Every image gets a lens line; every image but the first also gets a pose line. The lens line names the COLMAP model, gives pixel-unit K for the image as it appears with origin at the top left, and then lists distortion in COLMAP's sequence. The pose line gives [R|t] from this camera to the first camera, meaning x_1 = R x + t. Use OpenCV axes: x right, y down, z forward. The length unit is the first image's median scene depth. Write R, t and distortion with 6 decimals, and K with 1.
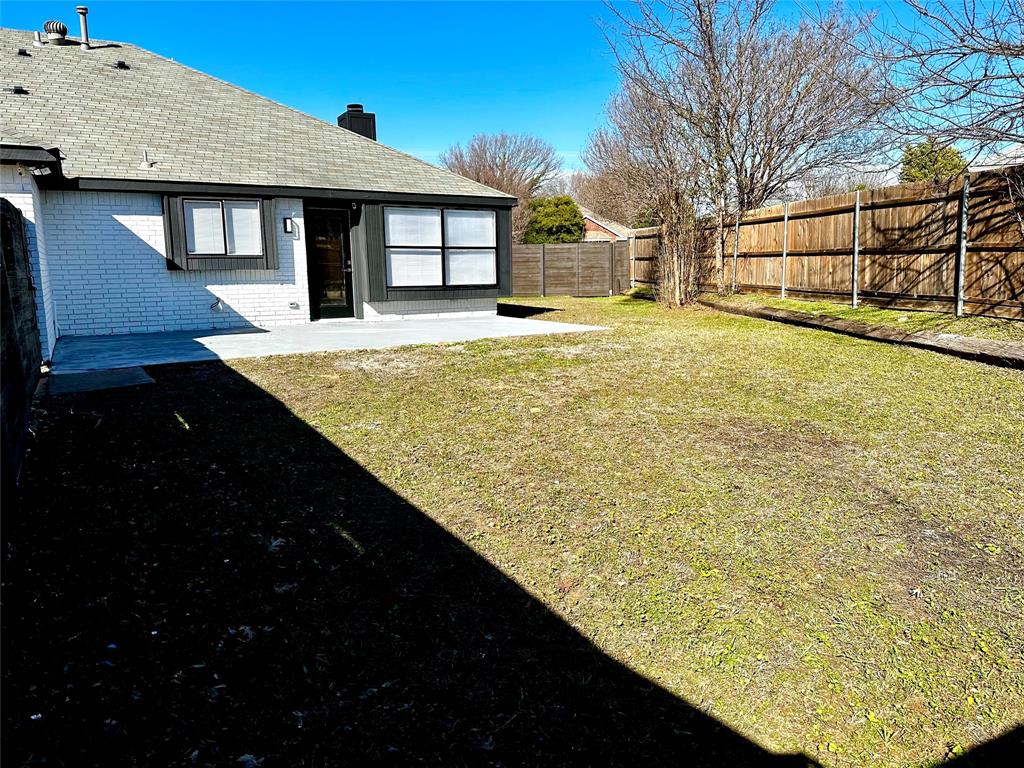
lens RADIAL K [[731.8, 0, 512.0], [0, 731.8, 384.0], [0, 0, 1]] dist [-0.054767, -0.003334]
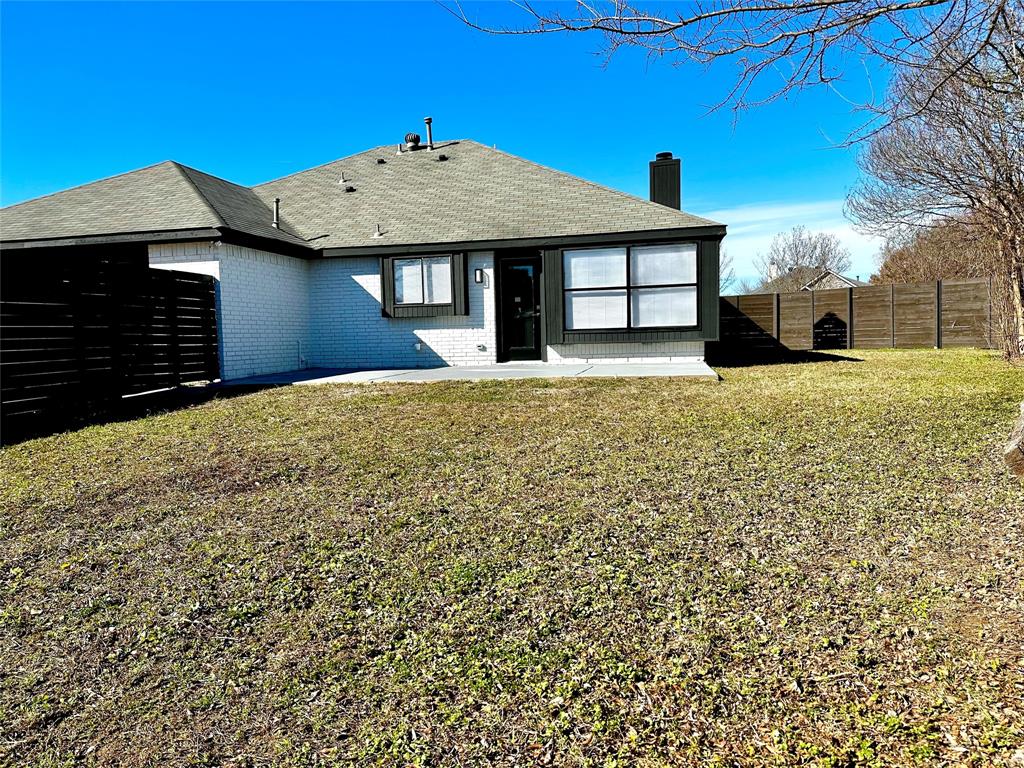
lens RADIAL K [[708.7, 0, 512.0], [0, 708.7, 384.0], [0, 0, 1]] dist [0.076391, -0.093077]
pose [[0.696235, 0.027670, -0.717281, 0.478694], [-0.093831, 0.994191, -0.052725, -0.001235], [0.711655, 0.104012, 0.694787, 0.280790]]
